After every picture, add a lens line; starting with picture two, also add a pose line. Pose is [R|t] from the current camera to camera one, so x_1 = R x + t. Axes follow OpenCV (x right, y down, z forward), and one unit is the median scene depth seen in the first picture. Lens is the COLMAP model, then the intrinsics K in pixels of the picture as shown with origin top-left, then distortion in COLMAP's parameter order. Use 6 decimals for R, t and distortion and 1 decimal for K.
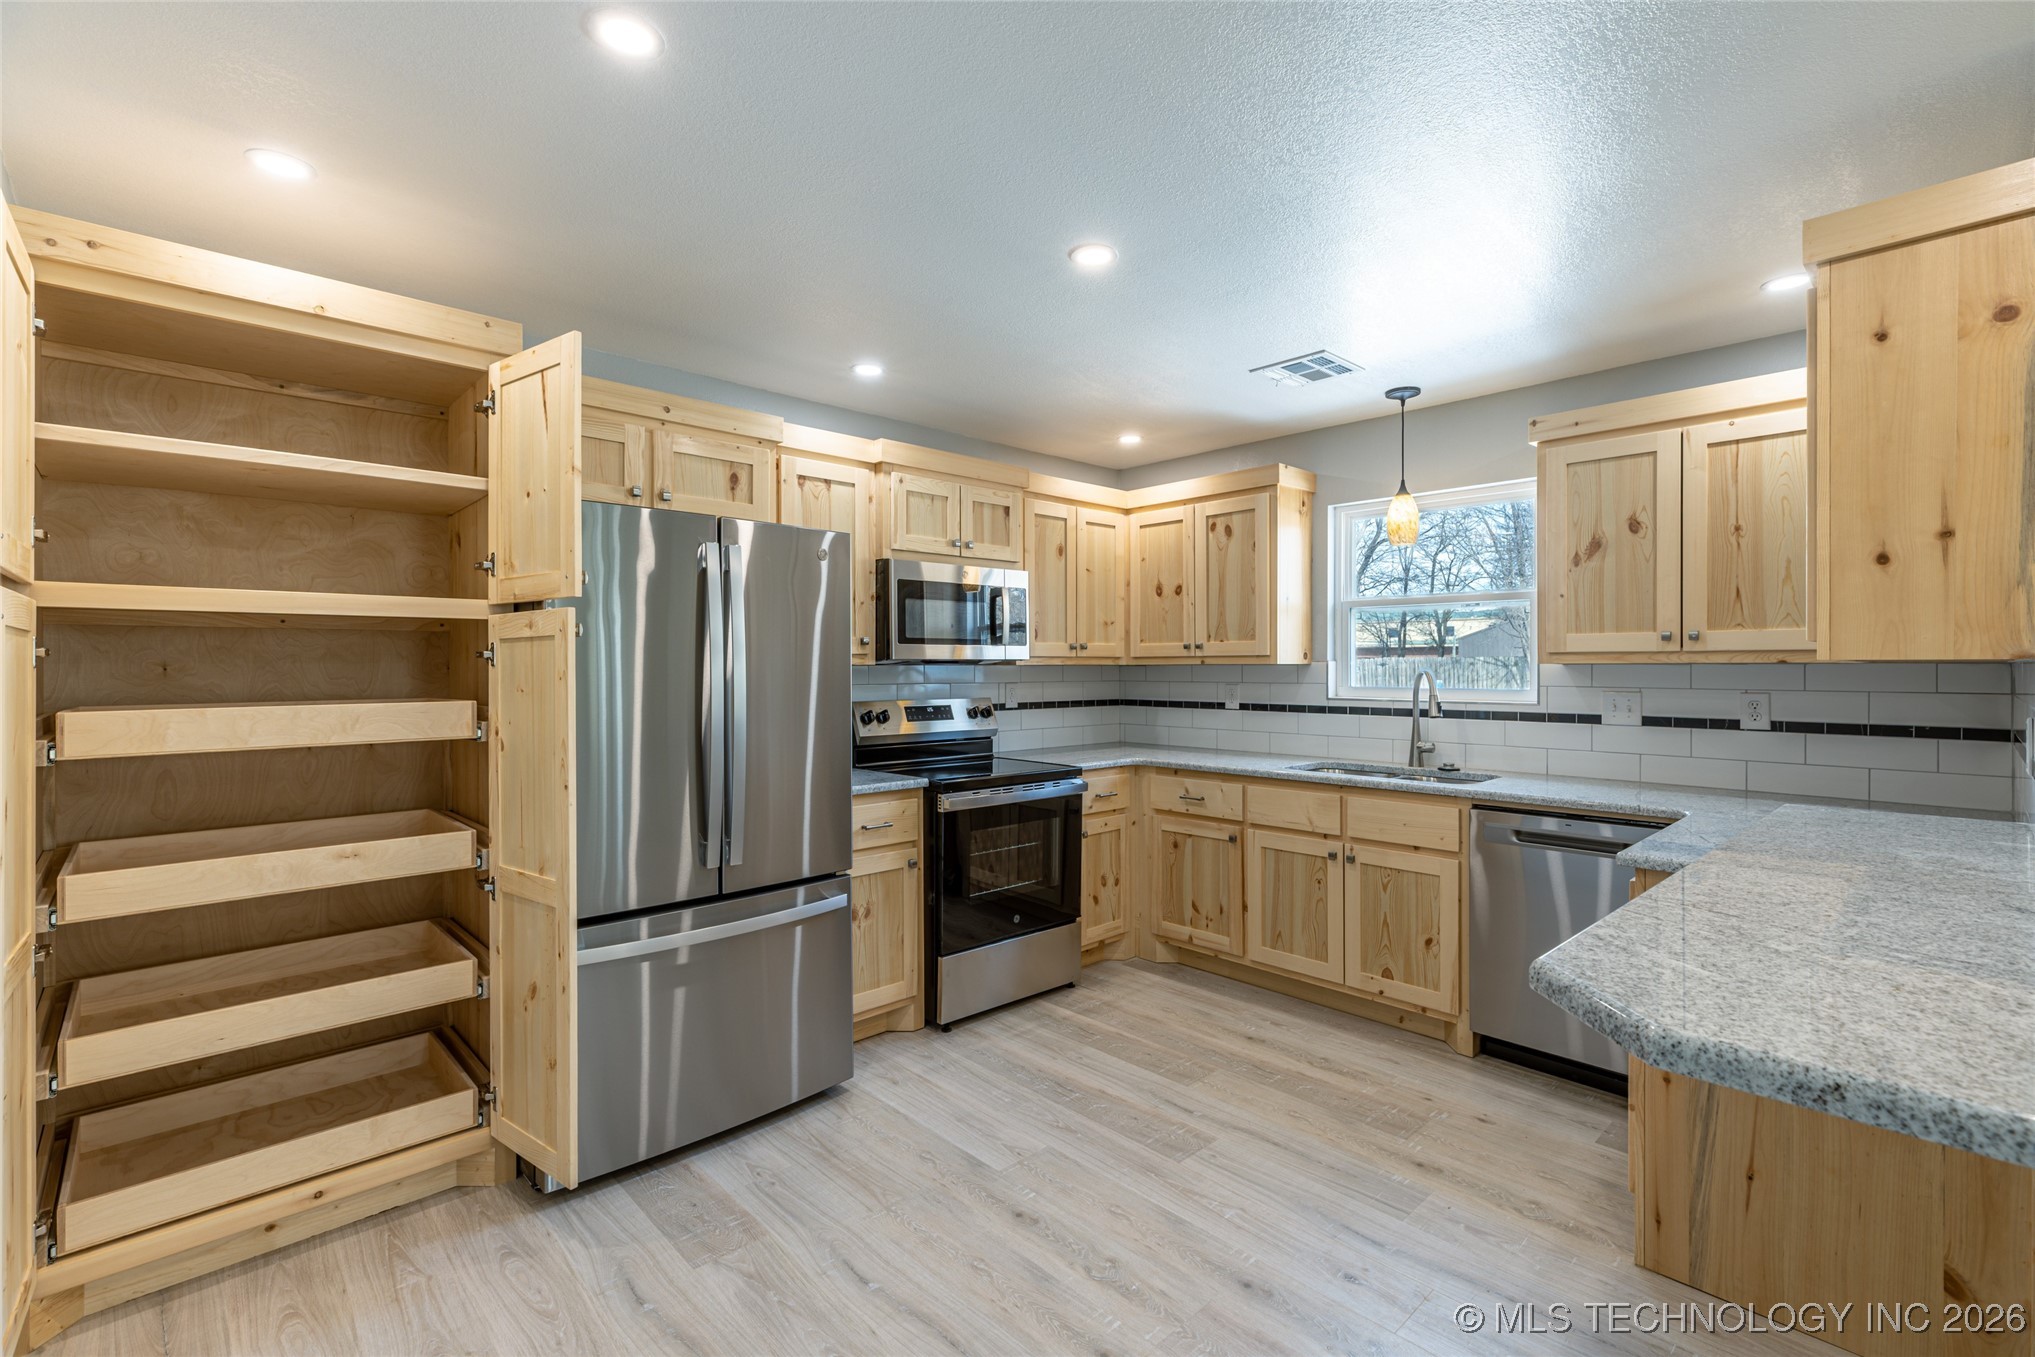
lens RADIAL K [[900.7, 0, 1023.9], [0, 900.7, 667.9], [0, 0, 1]] dist [0.002917, -0.000048]
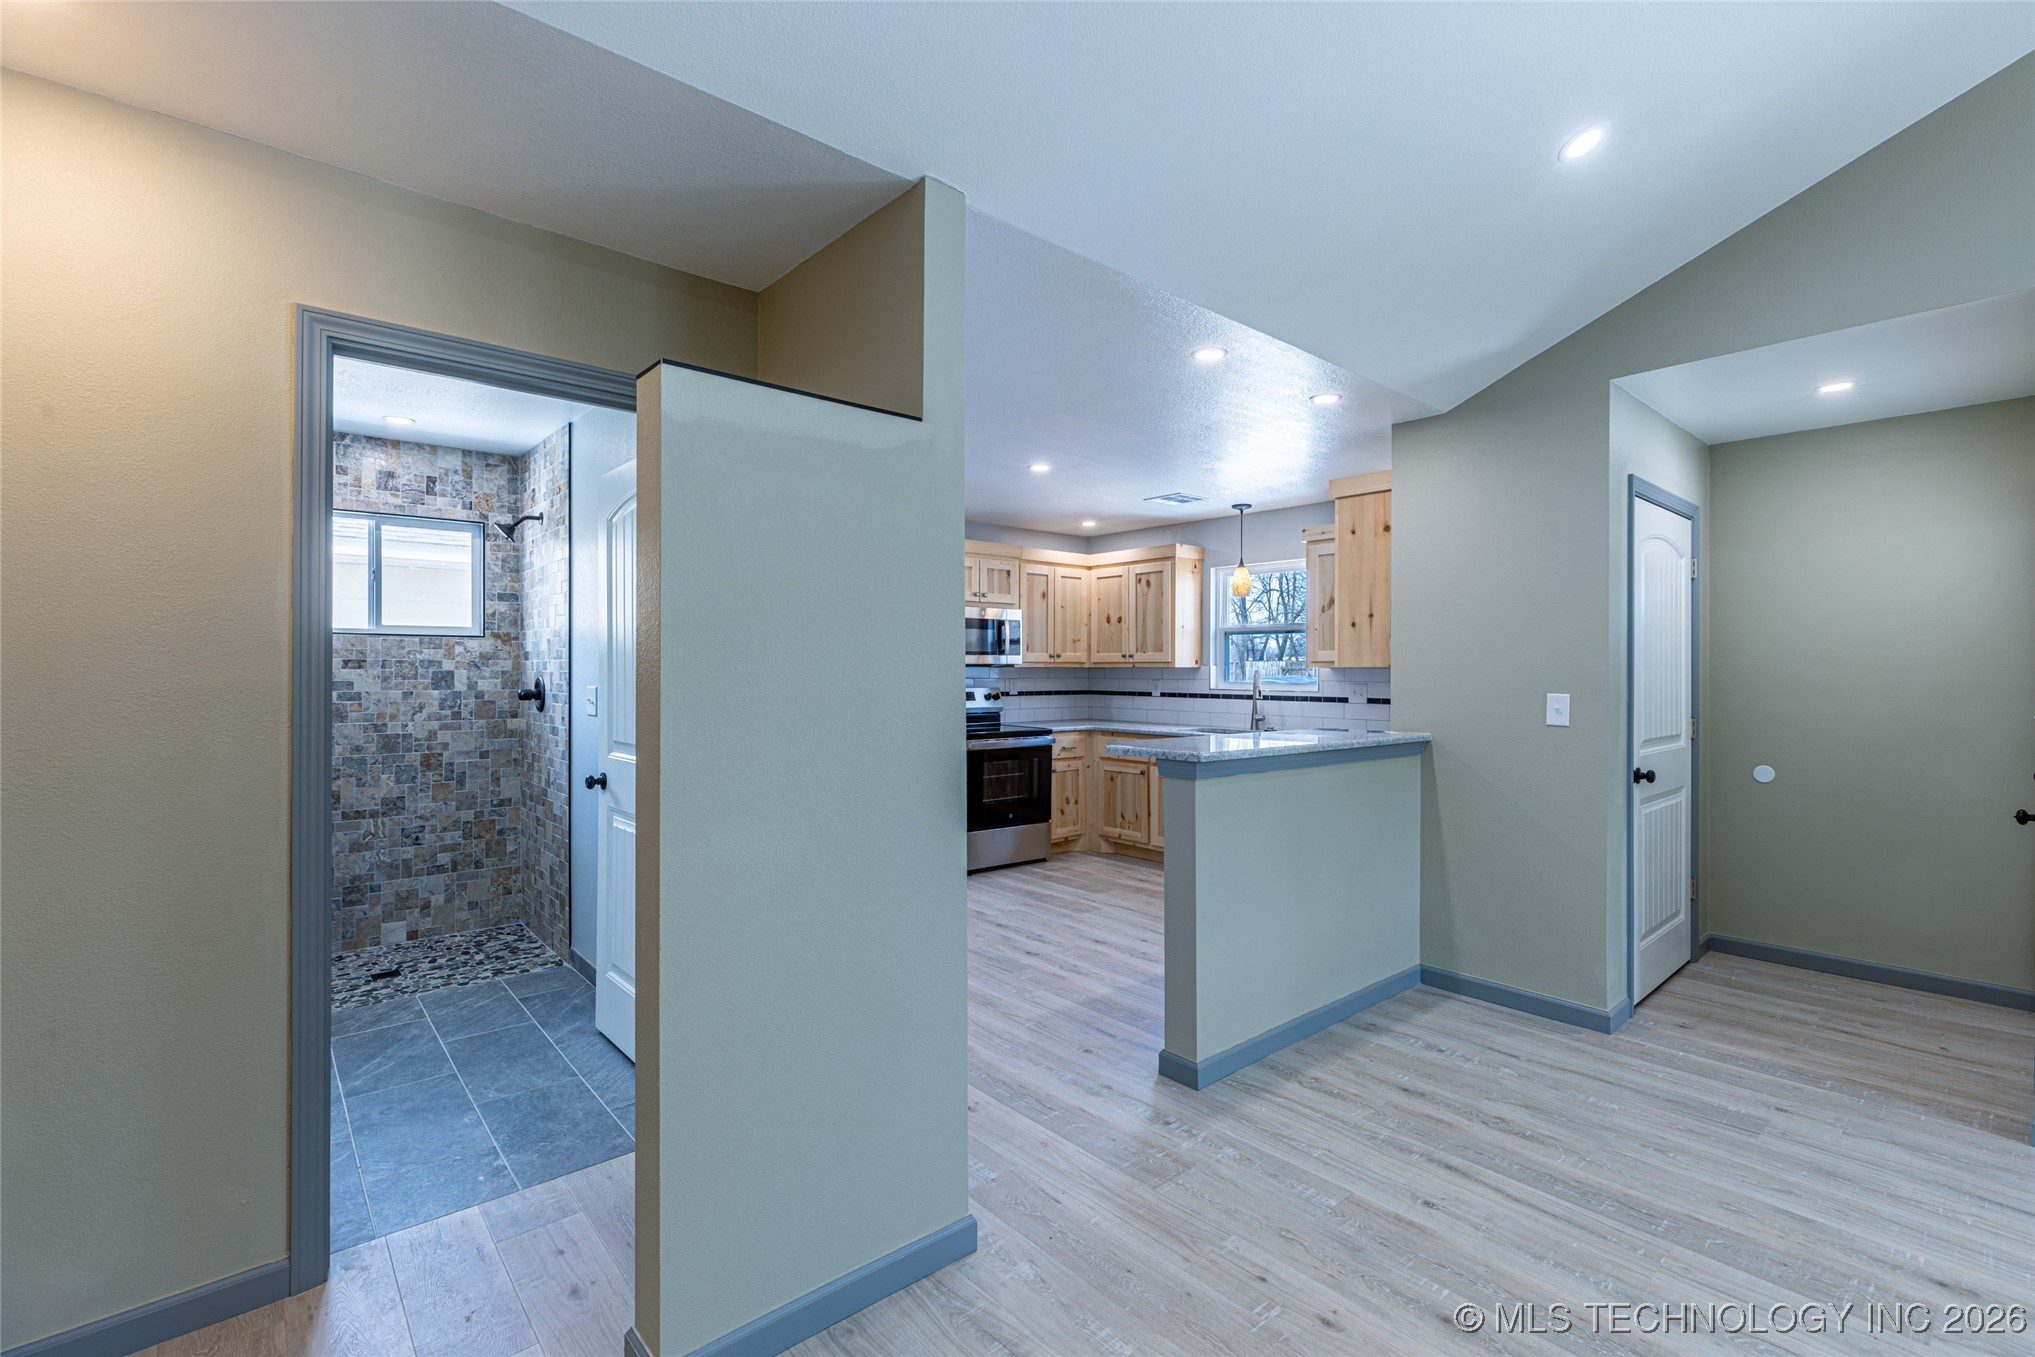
lens RADIAL K [[900.7, 0, 1029.9], [0, 900.7, 666.1], [0, 0, 1]] dist [0.002917, -0.000048]
pose [[0.999413, 0.003945, -0.034031, 0.079946], [-0.004079, 0.999984, -0.003874, 0.001014], [0.034015, 0.004010, 0.999413, -0.660840]]
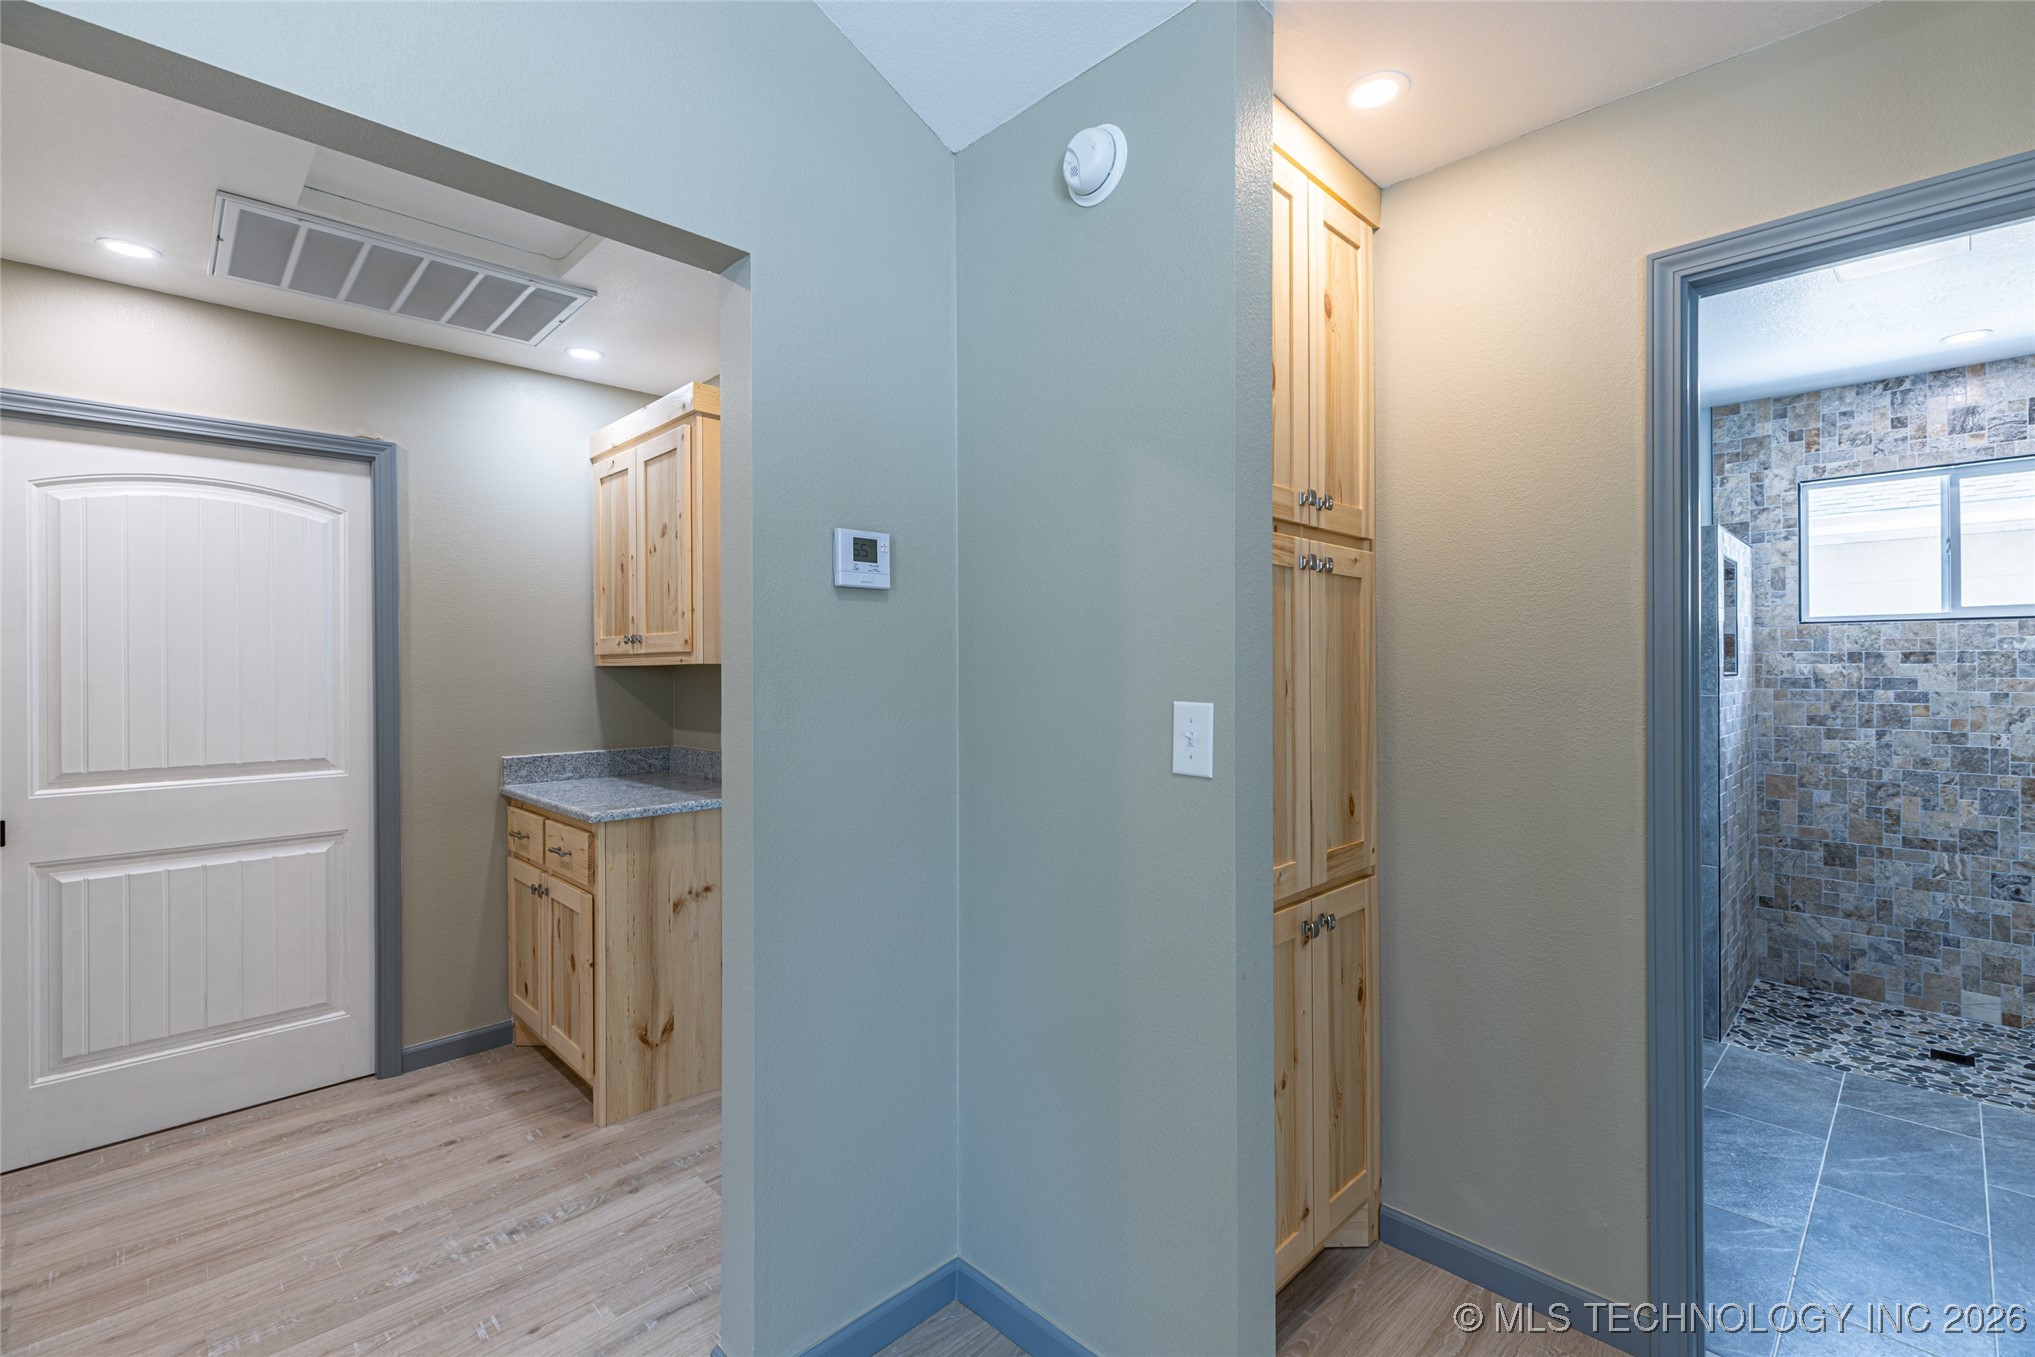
lens RADIAL K [[900.7, 0, 1016.7], [0, 900.7, 665.9], [0, 0, 1]] dist [0.002917, -0.000048]
pose [[0.015787, 0.000974, -0.999875, 0.098887], [0.004575, 0.999989, 0.001046, 0.001037], [0.999865, -0.004591, 0.015782, -0.491947]]
